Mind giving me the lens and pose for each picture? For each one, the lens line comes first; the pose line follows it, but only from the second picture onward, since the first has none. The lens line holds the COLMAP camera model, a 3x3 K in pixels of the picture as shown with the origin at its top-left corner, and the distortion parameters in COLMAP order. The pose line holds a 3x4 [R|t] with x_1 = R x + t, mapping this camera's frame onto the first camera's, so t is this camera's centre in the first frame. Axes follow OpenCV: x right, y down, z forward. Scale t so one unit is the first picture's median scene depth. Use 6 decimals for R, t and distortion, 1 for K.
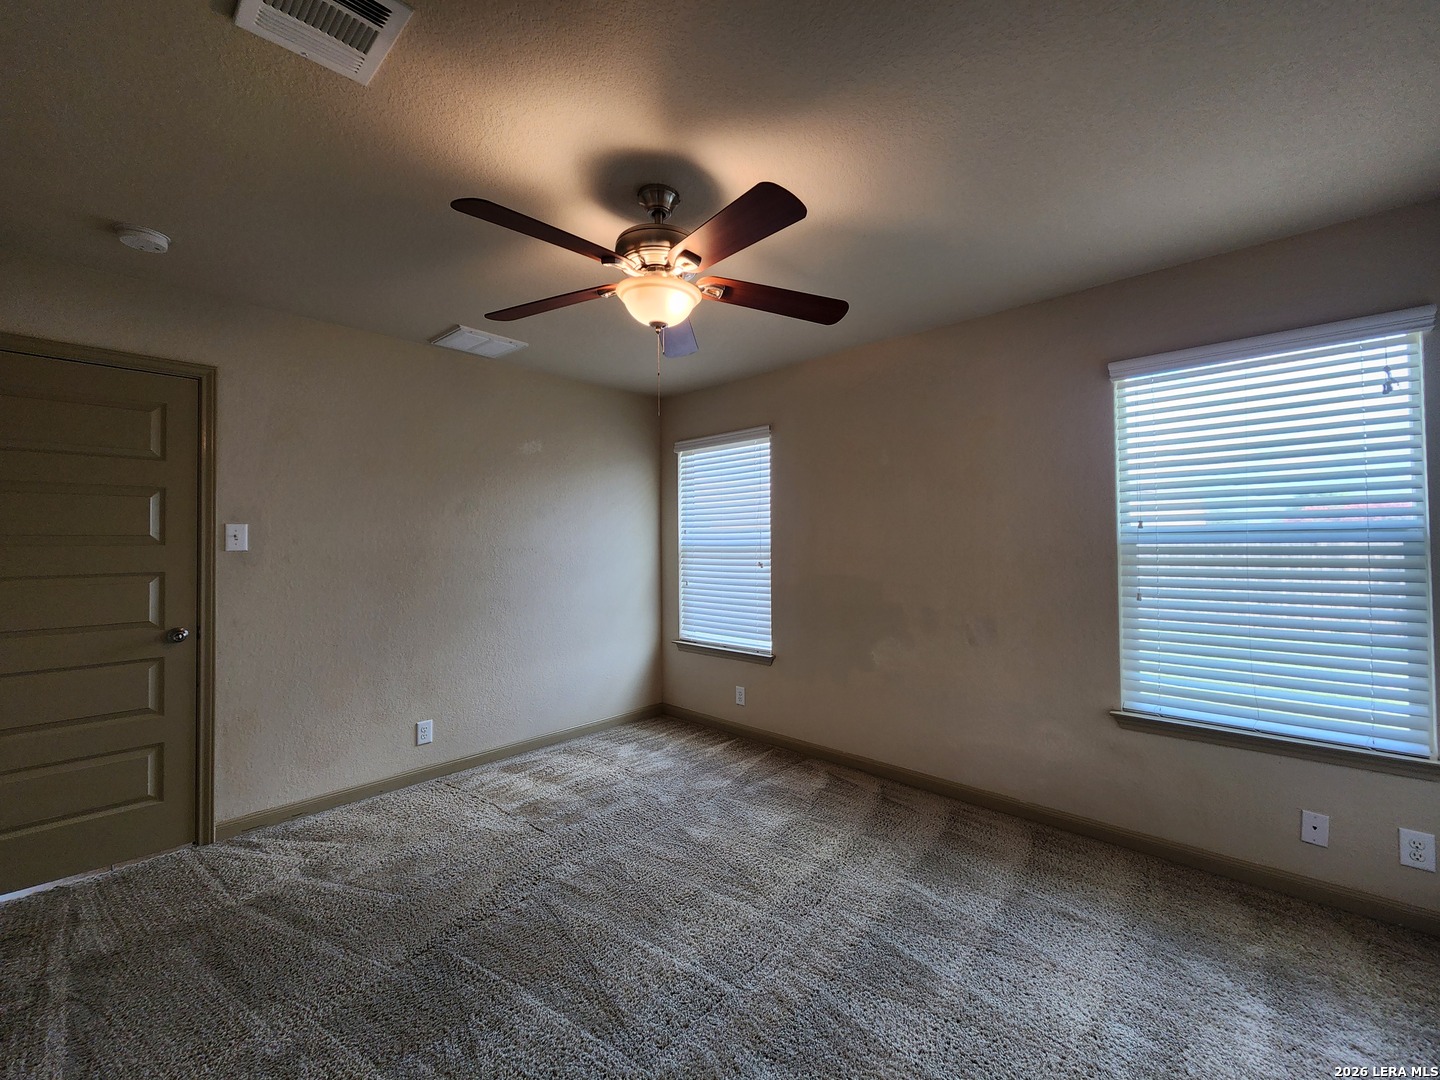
lens RADIAL K [[588.5, 0, 721.1], [0, 588.5, 530.6], [0, 0, 1]] dist [0.001859, -0.002482]
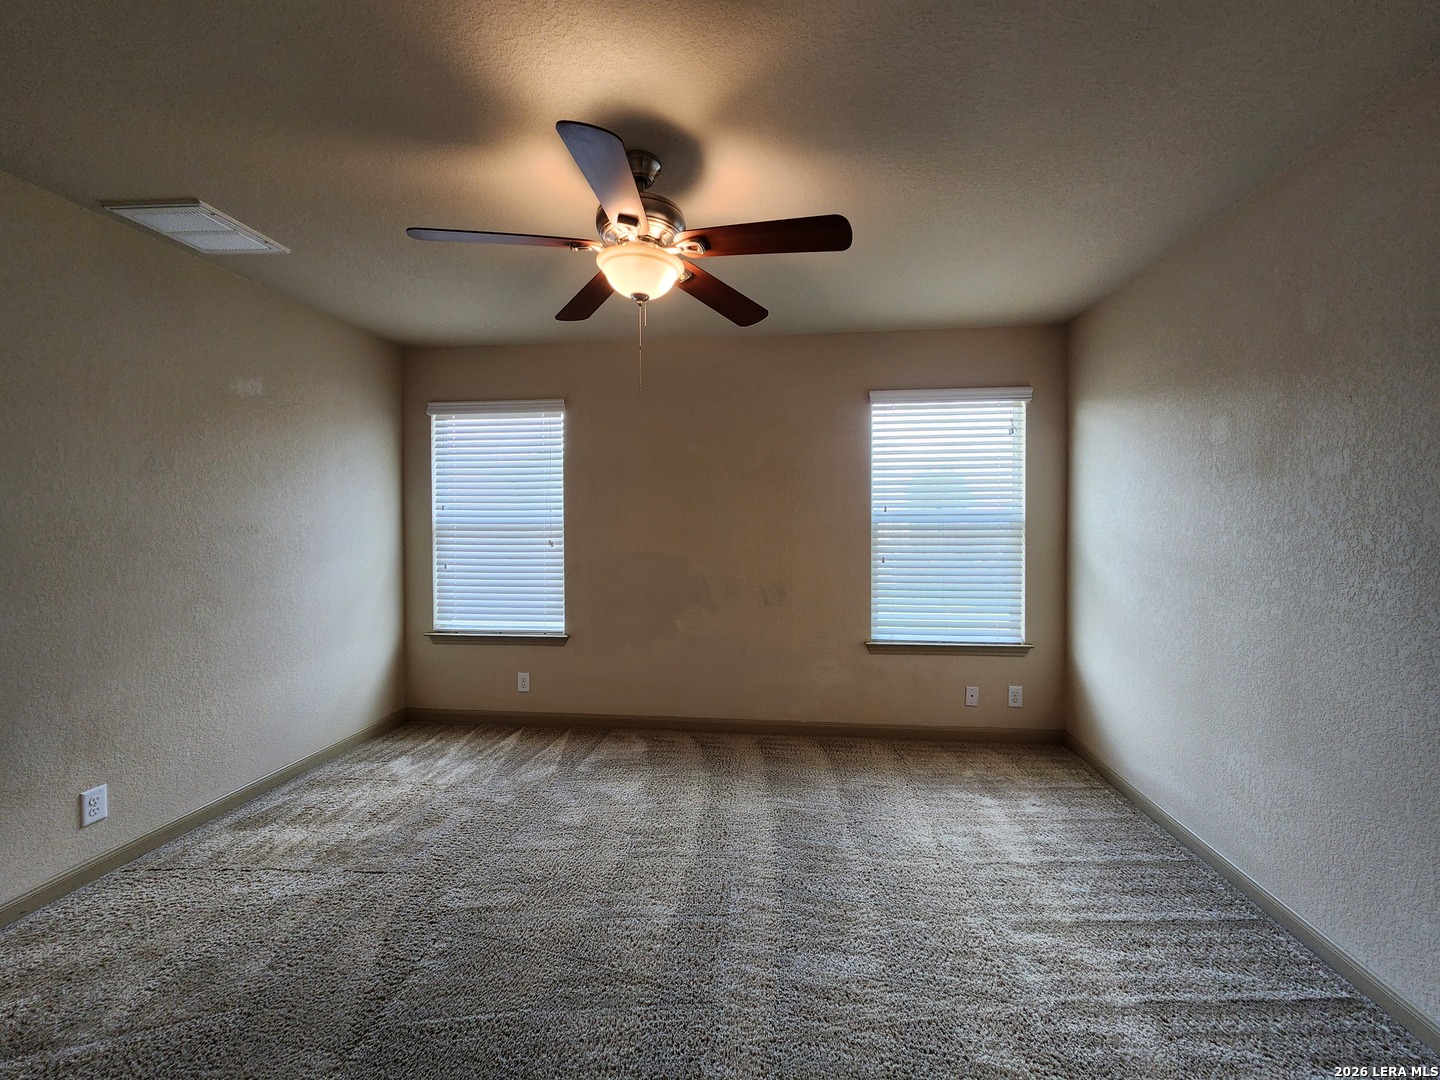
lens RADIAL K [[588.5, 0, 739.3], [0, 588.5, 530.2], [0, 0, 1]] dist [0.001859, -0.002482]
pose [[0.802414, -0.003342, 0.596758, -0.314697], [-0.016857, 0.999458, 0.028262, 0.005075], [-0.596529, -0.032738, 0.801923, 0.054943]]
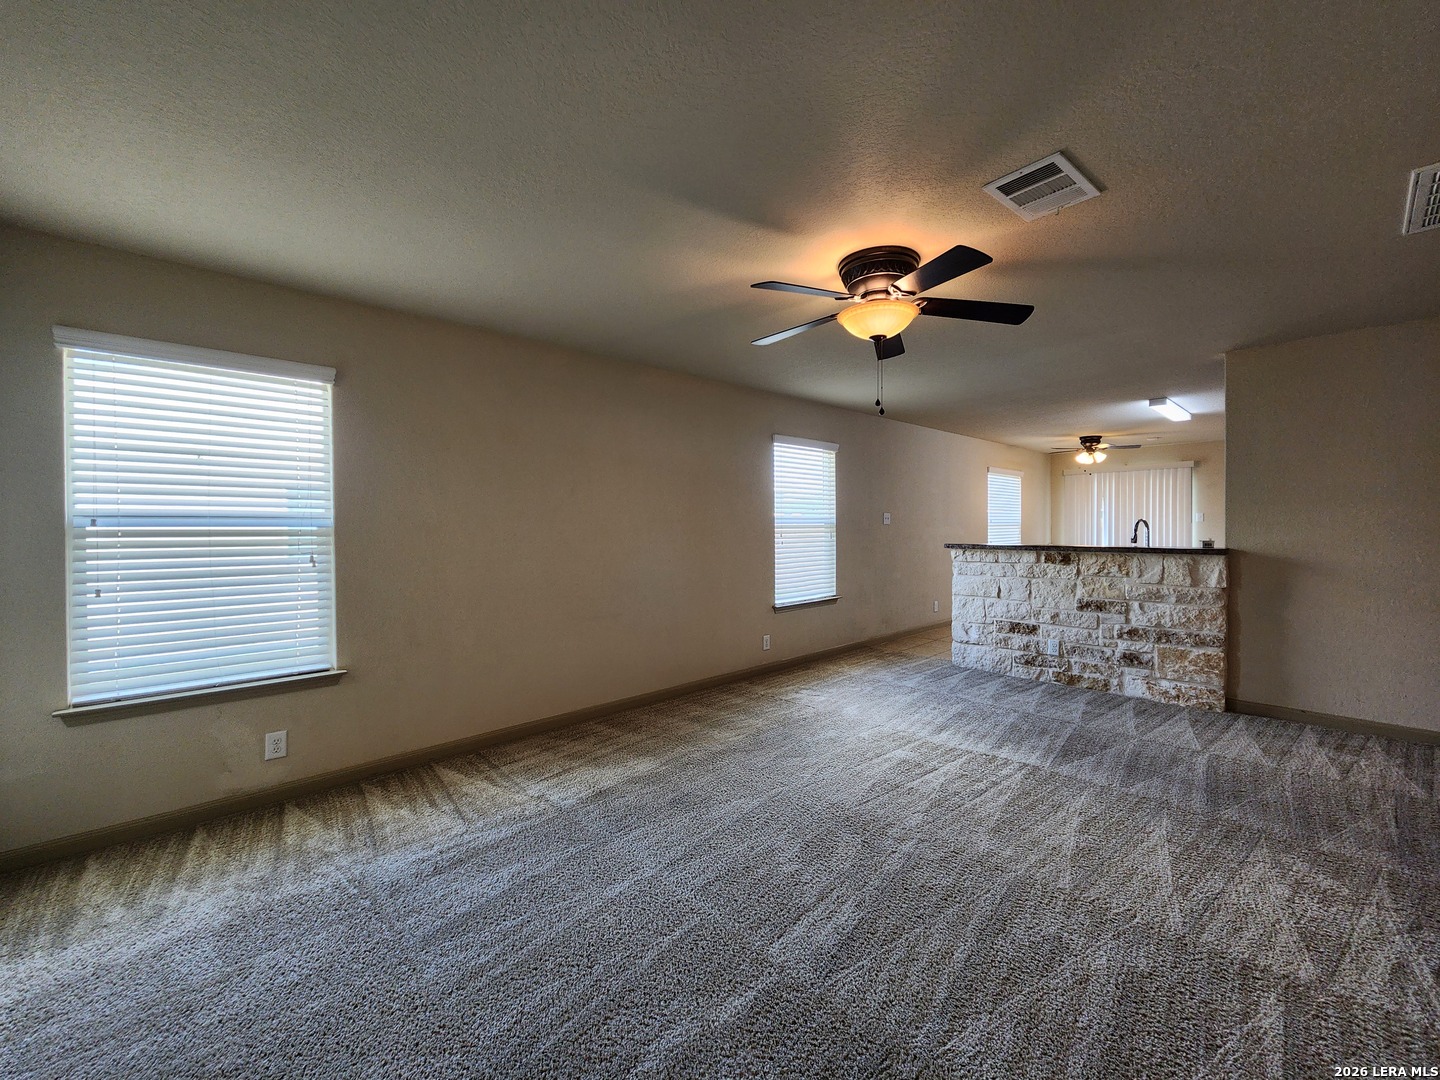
lens RADIAL K [[588.5, 0, 731.4], [0, 588.5, 533.3], [0, 0, 1]] dist [0.001859, -0.002482]
pose [[0.038179, -0.007716, 0.999241, -0.789897], [-0.015384, 0.999847, 0.008308, 0.022290], [-0.999152, -0.015690, 0.038054, 0.550666]]
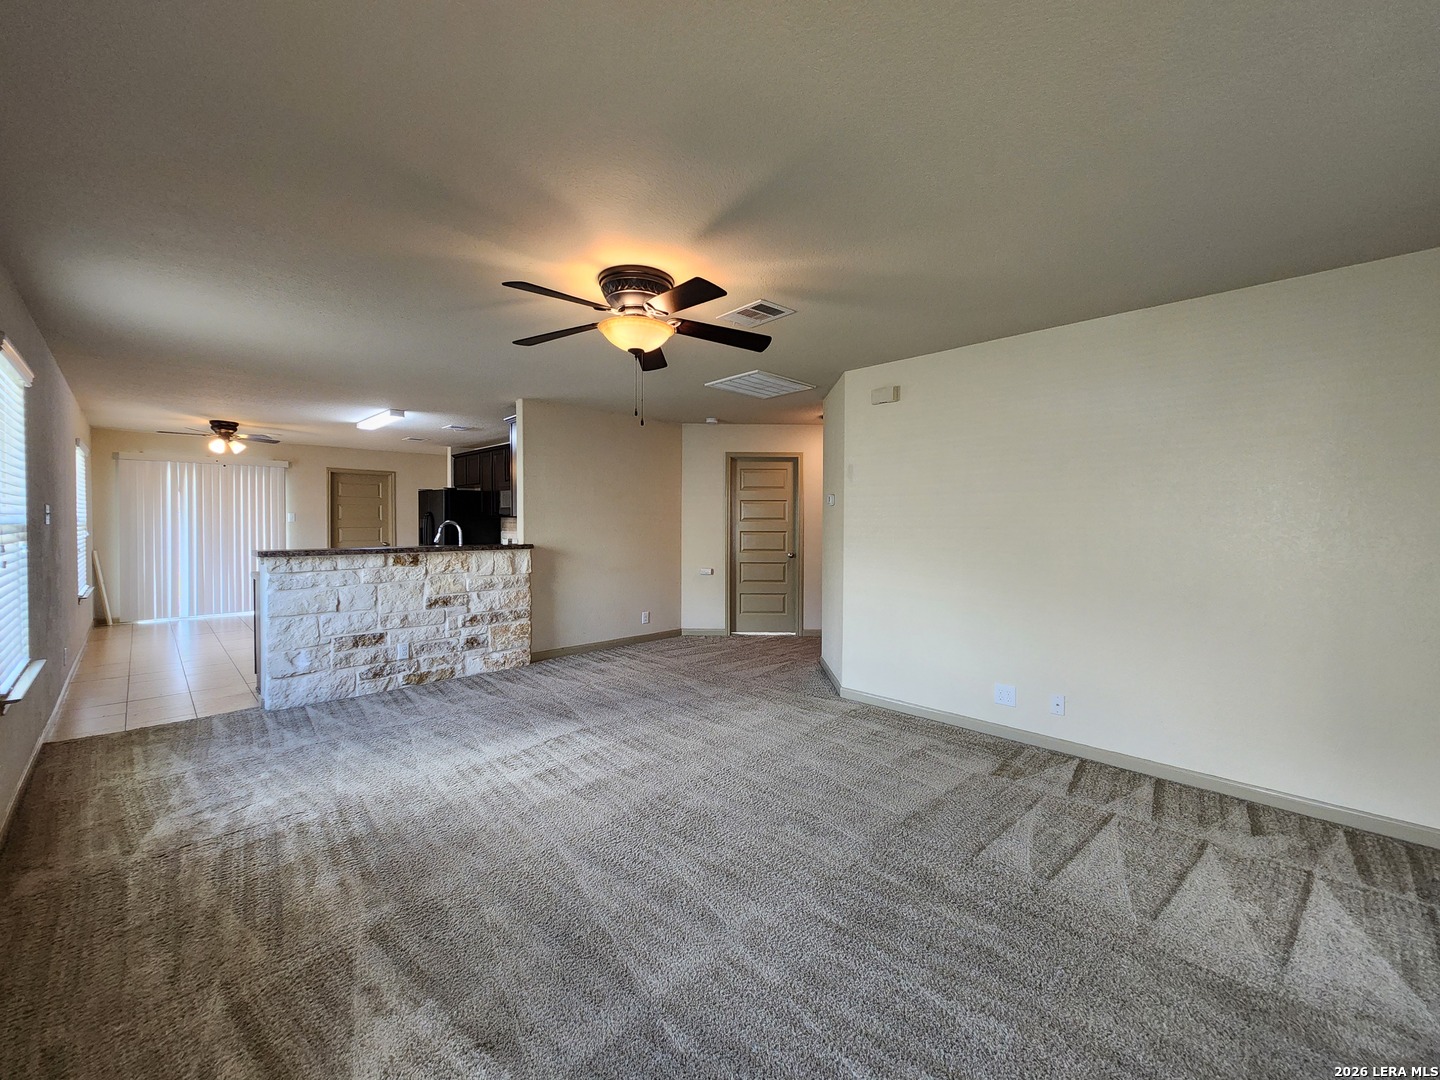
lens RADIAL K [[588.5, 0, 733.7], [0, 588.5, 535.7], [0, 0, 1]] dist [0.001859, -0.002482]
pose [[-0.999993, 0.002165, 0.002979, -0.364798], [0.002170, 0.999996, 0.001853, 0.022714], [-0.002975, 0.001859, -0.999994, 0.980135]]
